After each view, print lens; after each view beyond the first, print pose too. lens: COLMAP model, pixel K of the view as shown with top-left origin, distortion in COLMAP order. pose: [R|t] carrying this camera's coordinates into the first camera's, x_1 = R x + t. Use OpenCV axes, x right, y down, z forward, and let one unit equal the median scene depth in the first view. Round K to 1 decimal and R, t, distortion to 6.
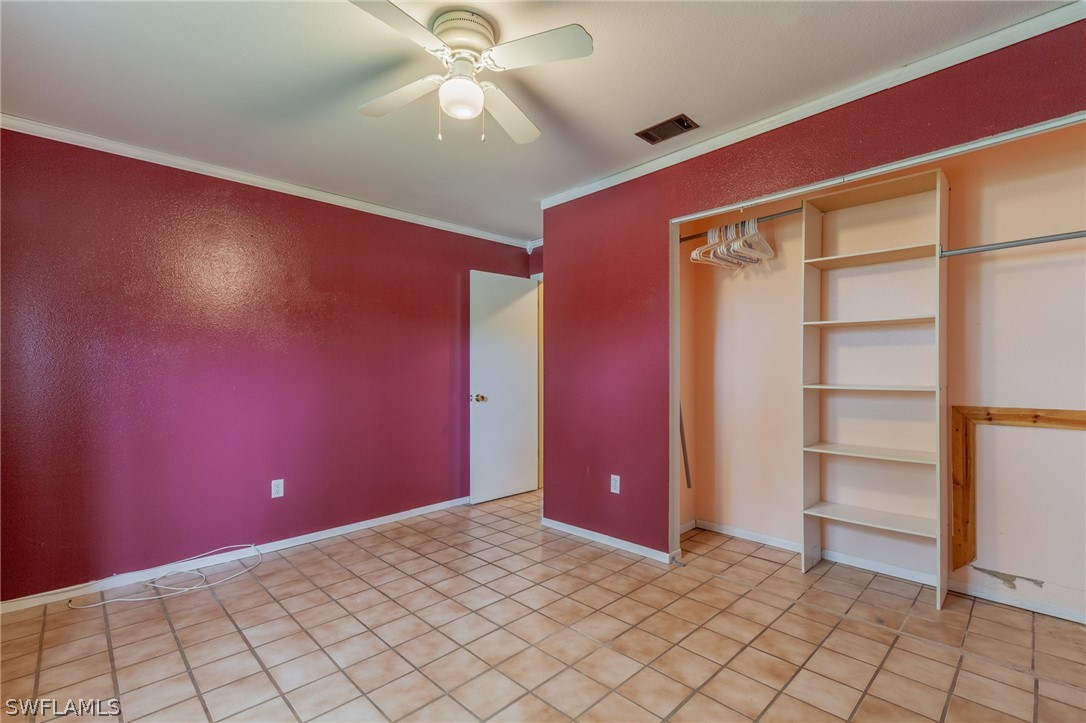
lens RADIAL K [[487.4, 0, 545.7], [0, 487.4, 357.4], [0, 0, 1]] dist [0.003592, -0.000907]
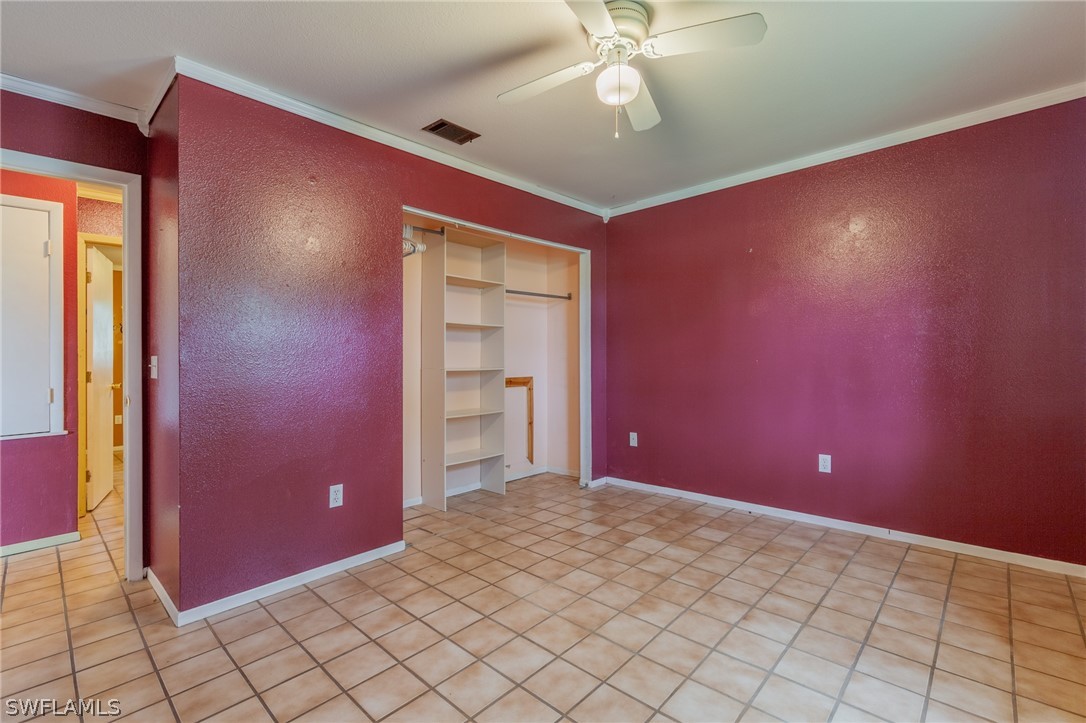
lens RADIAL K [[487.4, 0, 545.3], [0, 487.4, 362.1], [0, 0, 1]] dist [0.003592, -0.000907]
pose [[-0.047246, -0.000131, 0.998883, -1.060167], [-0.013653, 0.999907, -0.000515, 0.047987], [-0.998790, -0.013662, -0.047243, 1.062476]]
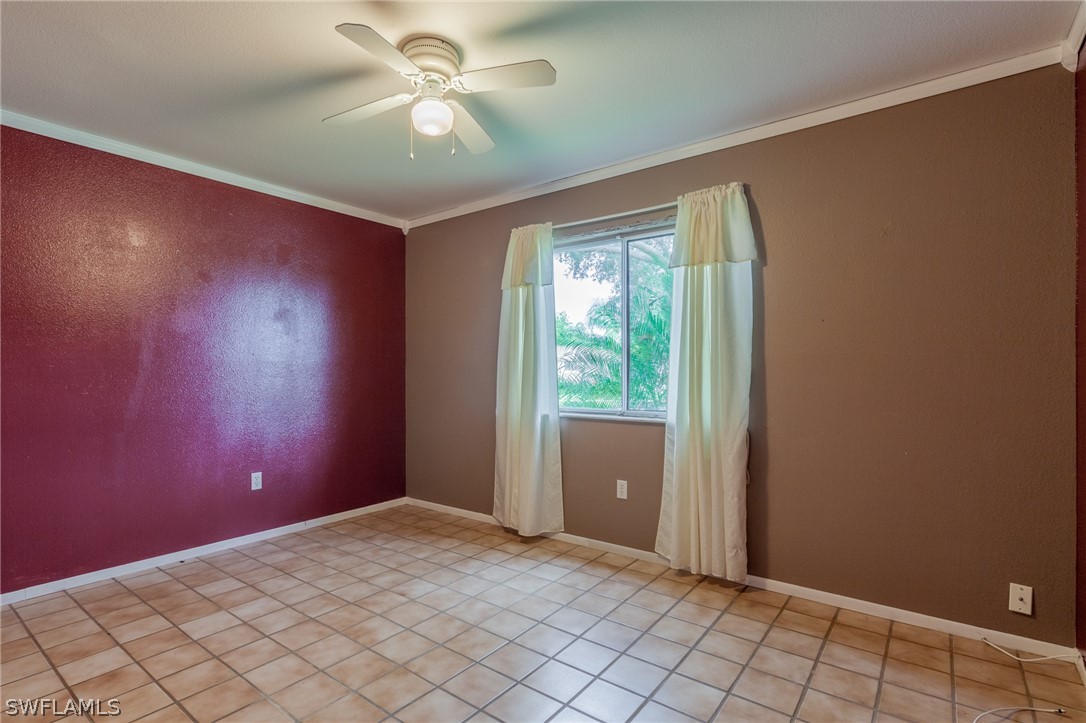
lens RADIAL K [[531.8, 0, 518.3], [0, 531.8, 388.2], [0, 0, 1]] dist [0.000248, -0.000169]
pose [[-0.992124, 0.016620, -0.124148, -0.202101], [0.016346, 0.999861, 0.003222, 0.060519], [0.124185, 0.001167, -0.992258, 1.934085]]
